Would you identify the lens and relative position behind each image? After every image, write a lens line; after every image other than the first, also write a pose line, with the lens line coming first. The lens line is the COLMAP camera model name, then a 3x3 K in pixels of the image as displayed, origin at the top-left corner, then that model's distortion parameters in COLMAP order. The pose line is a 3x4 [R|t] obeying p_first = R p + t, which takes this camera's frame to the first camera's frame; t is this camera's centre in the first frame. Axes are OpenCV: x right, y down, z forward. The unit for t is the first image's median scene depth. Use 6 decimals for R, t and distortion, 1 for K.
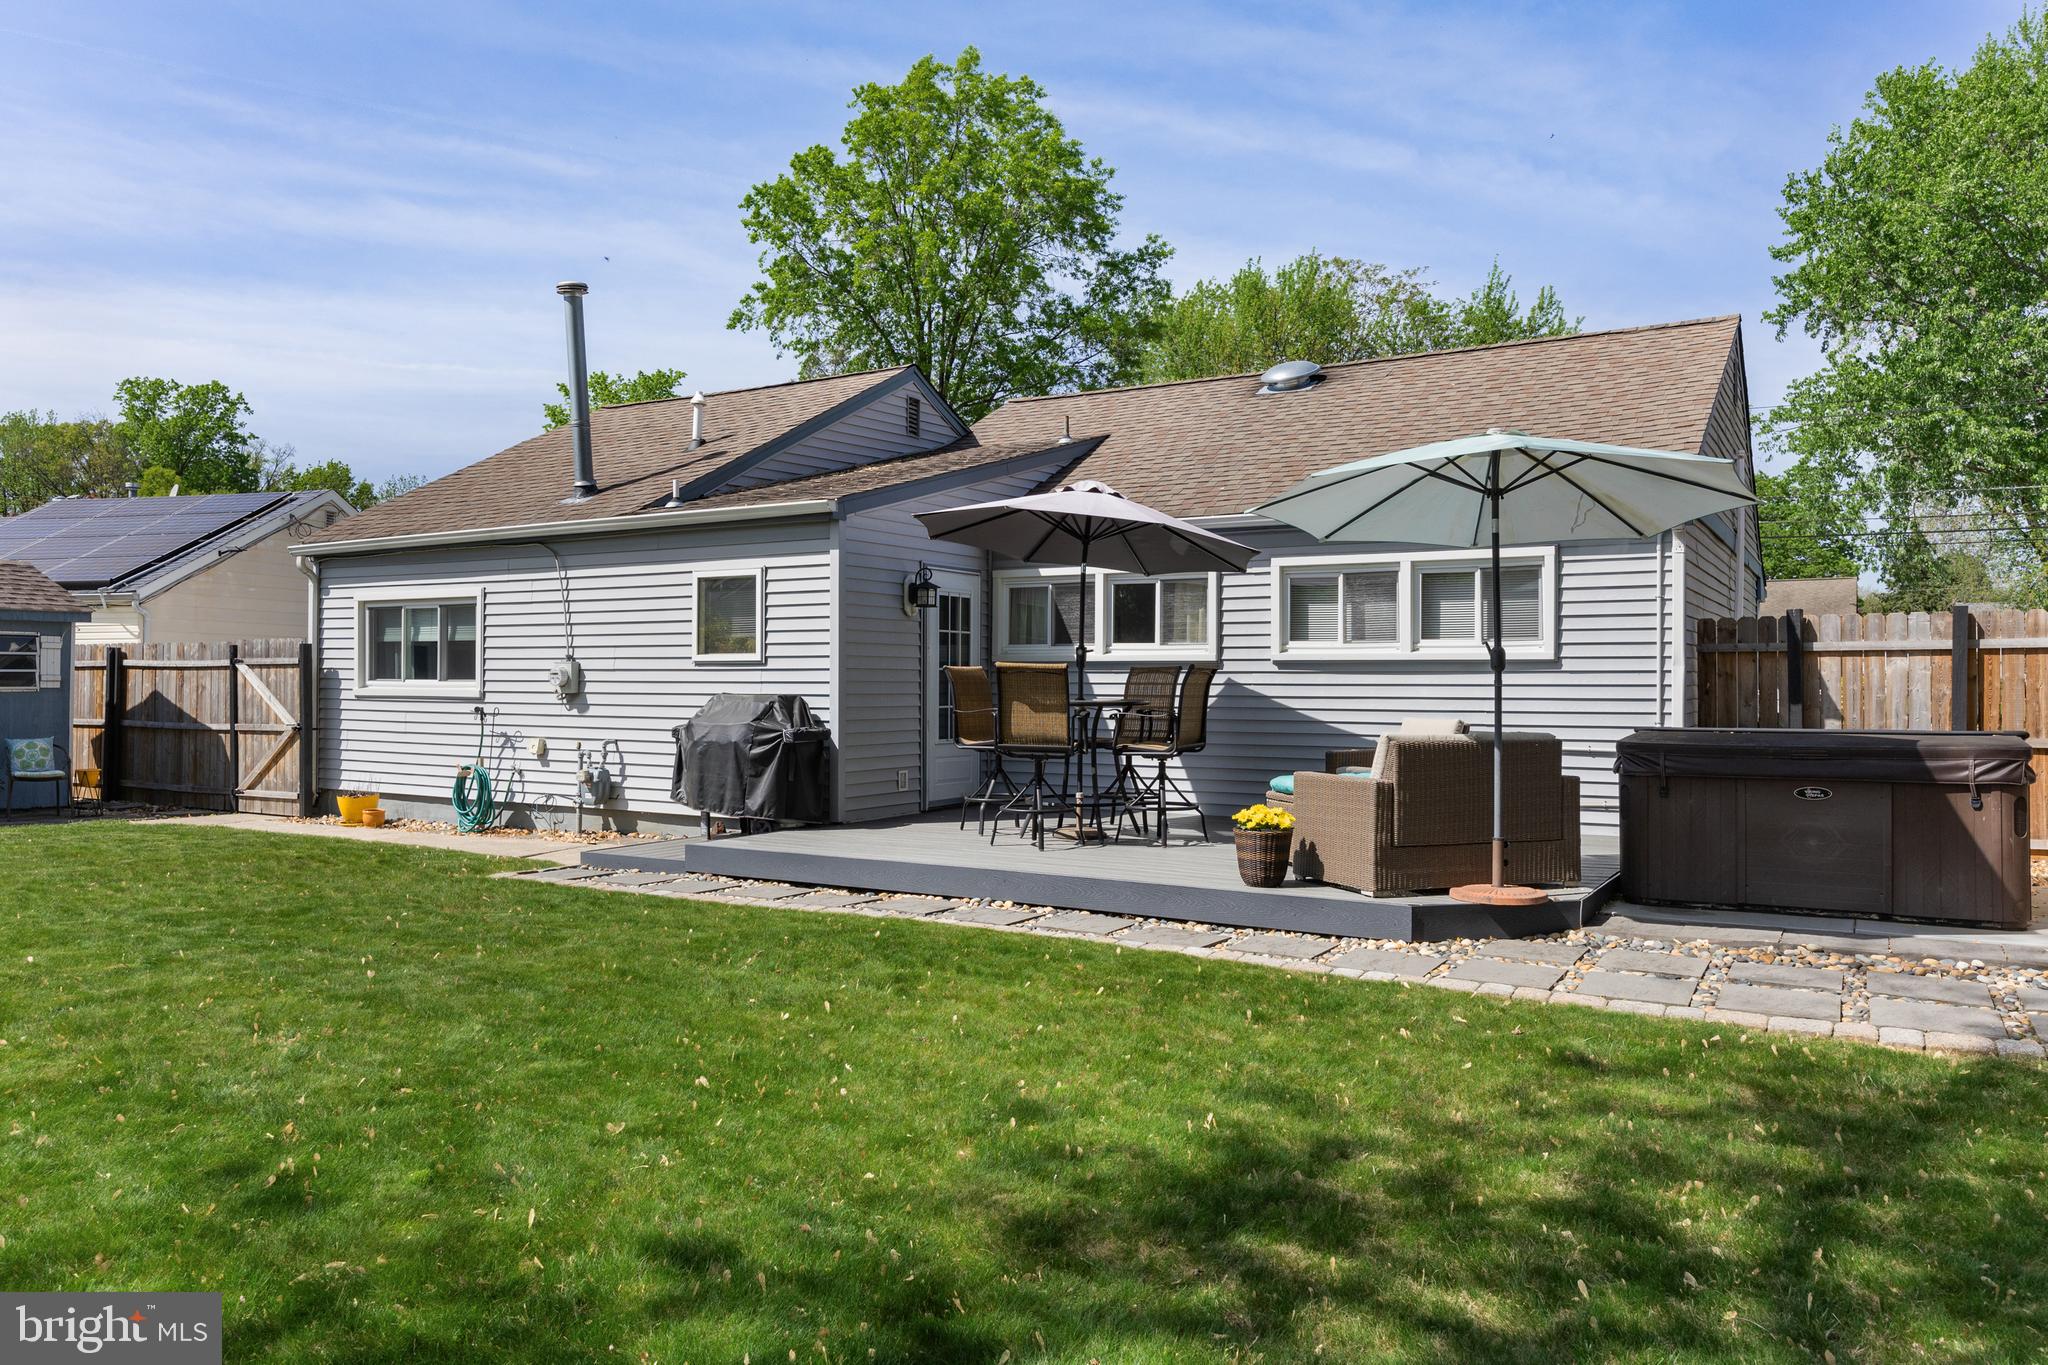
lens RADIAL K [[1480.1, 0, 1024.0], [0, 1480.1, 682.5], [0, 0, 1]] dist [-0.018327, -0.001102]
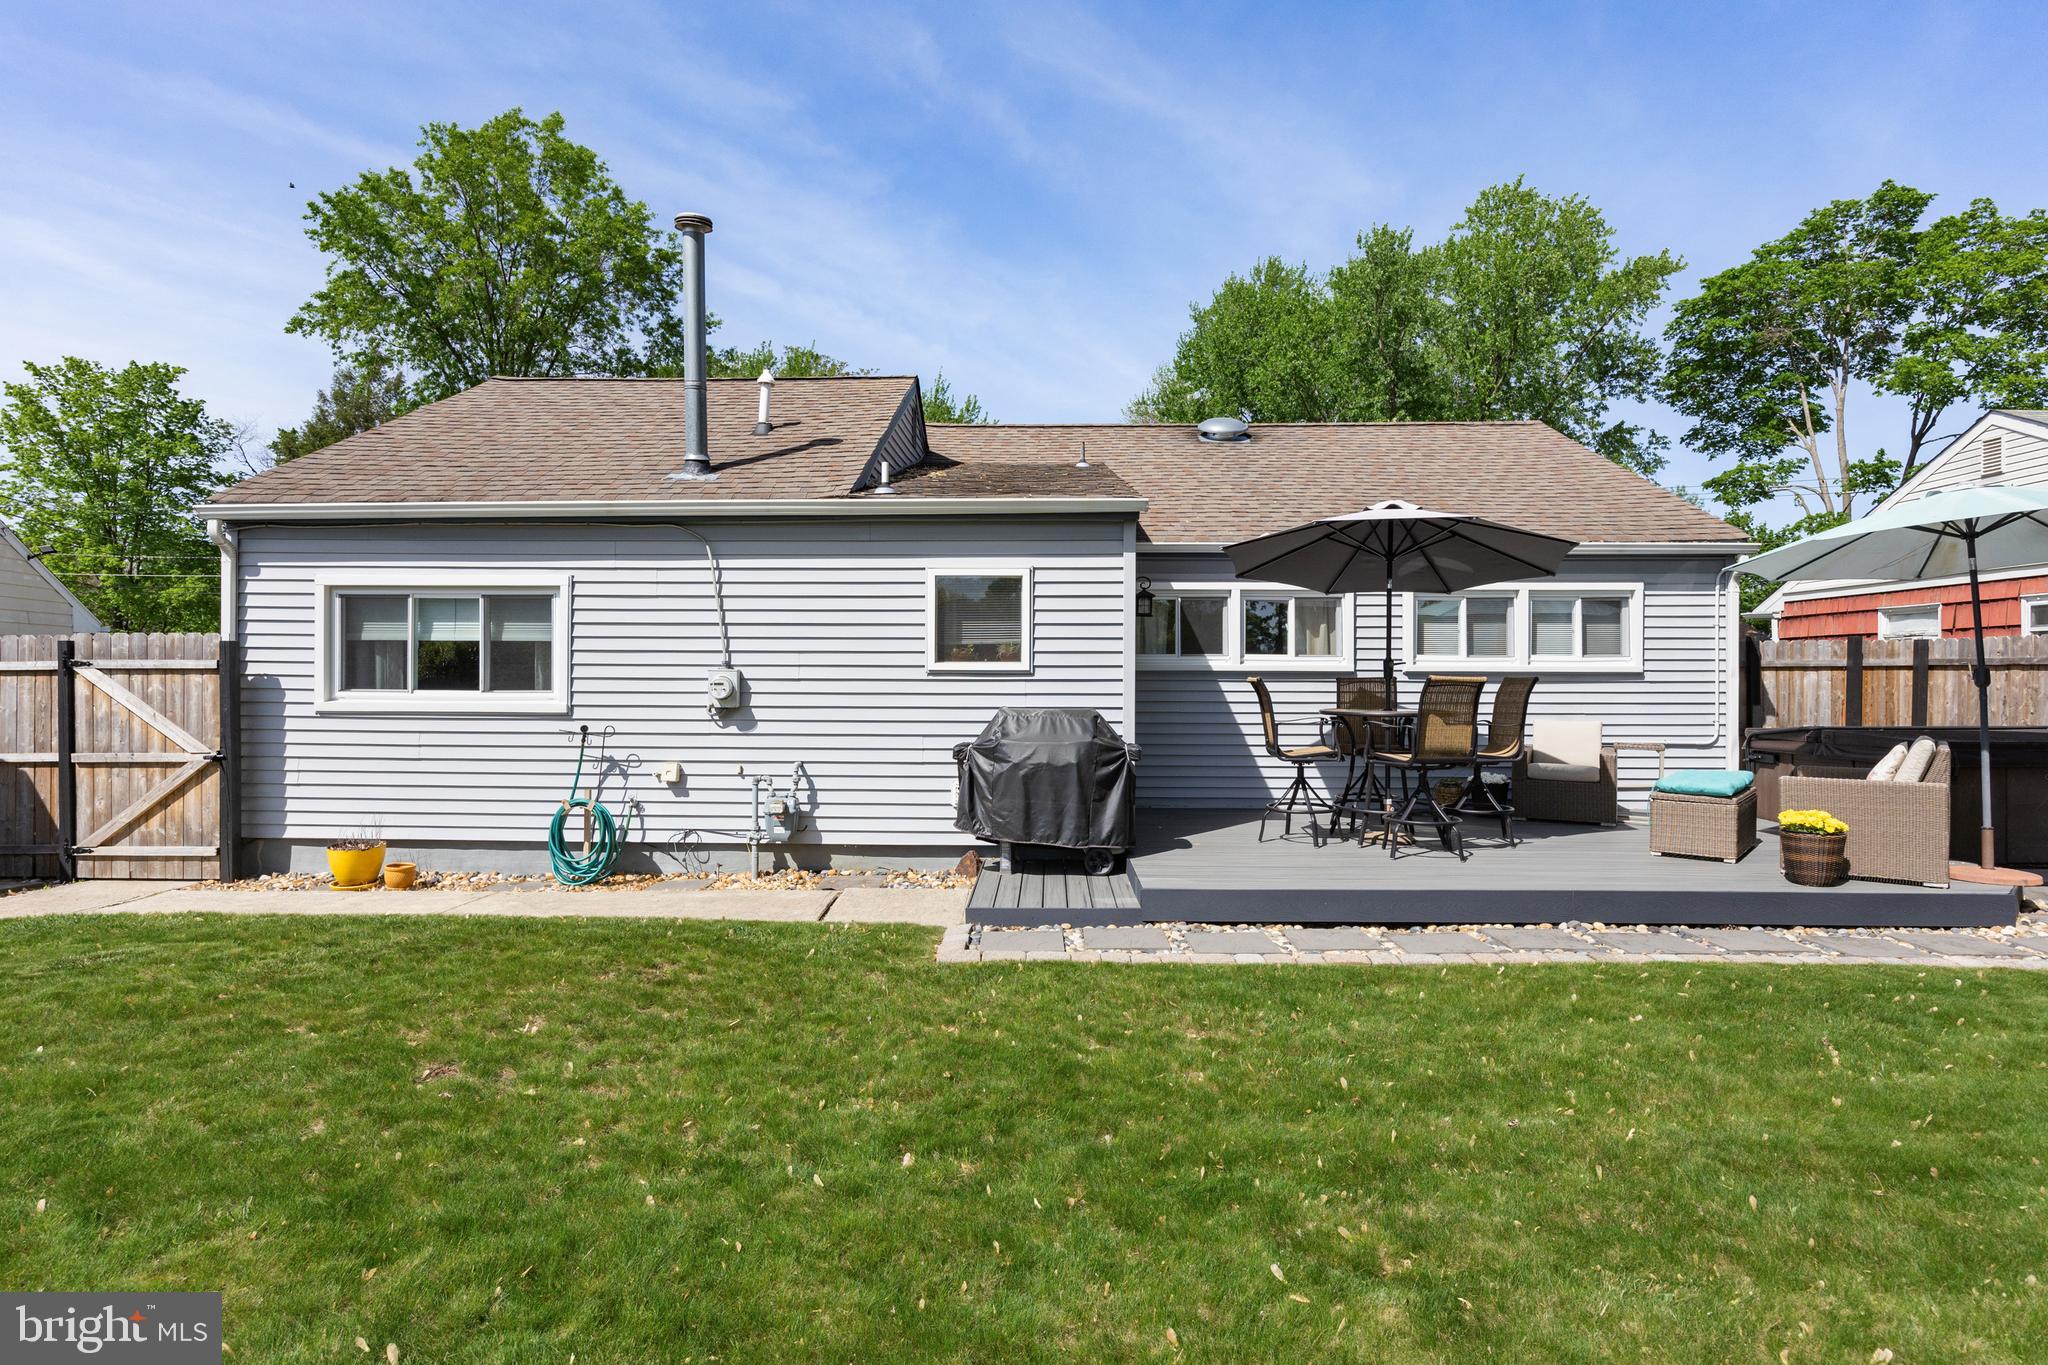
lens RADIAL K [[1078.9, 0, 1024.0], [0, 1078.9, 687.8], [0, 0, 1]] dist [-0.000975, -0.009576]
pose [[0.865793, -0.004362, 0.500383, -0.445618], [0.000291, 0.999966, 0.008212, -0.008122], [-0.500402, -0.006964, 0.865765, 0.372397]]
